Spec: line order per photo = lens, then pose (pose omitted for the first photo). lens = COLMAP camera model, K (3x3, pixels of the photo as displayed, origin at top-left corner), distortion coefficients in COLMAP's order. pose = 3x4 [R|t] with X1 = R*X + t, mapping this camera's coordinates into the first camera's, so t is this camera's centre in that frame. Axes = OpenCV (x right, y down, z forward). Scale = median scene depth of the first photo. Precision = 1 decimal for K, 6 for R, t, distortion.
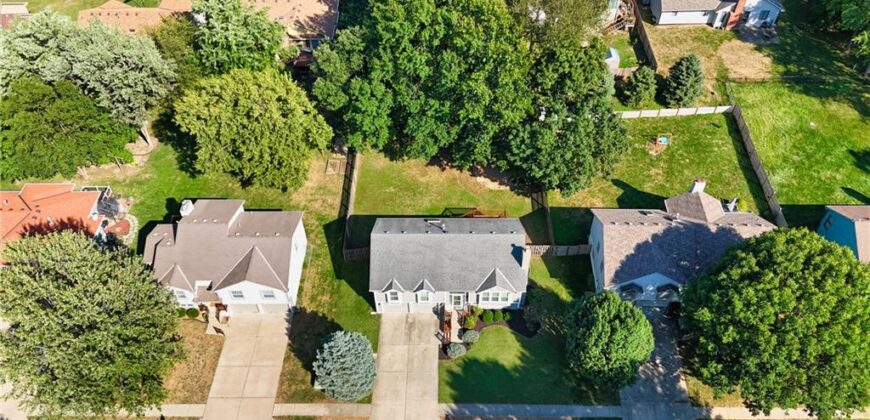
lens RADIAL K [[649.4, 0, 435.0], [0, 649.4, 210.0], [0, 0, 1]] dist [0.052742, -0.005689]
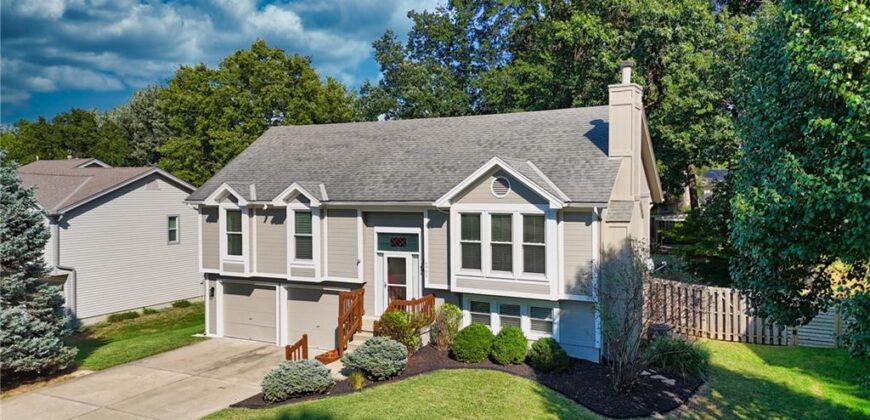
lens RADIAL K [[649.4, 0, 435.0], [0, 649.4, 210.0], [0, 0, 1]] dist [0.052742, -0.005689]
pose [[0.891638, 0.026940, -0.451946, 0.192893], [-0.351466, 0.670441, -0.653438, 0.317294], [0.285400, 0.741474, 0.607259, 0.804308]]
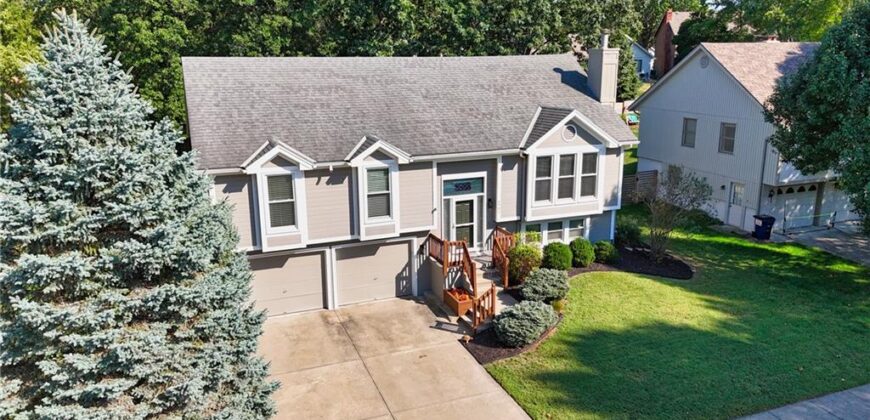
lens RADIAL K [[649.4, 0, 435.0], [0, 649.4, 210.0], [0, 0, 1]] dist [0.052742, -0.005689]
pose [[0.924780, -0.079959, 0.372005, -0.110772], [0.283466, 0.796965, -0.533379, 0.318763], [-0.253827, 0.598709, 0.759684, 0.750086]]
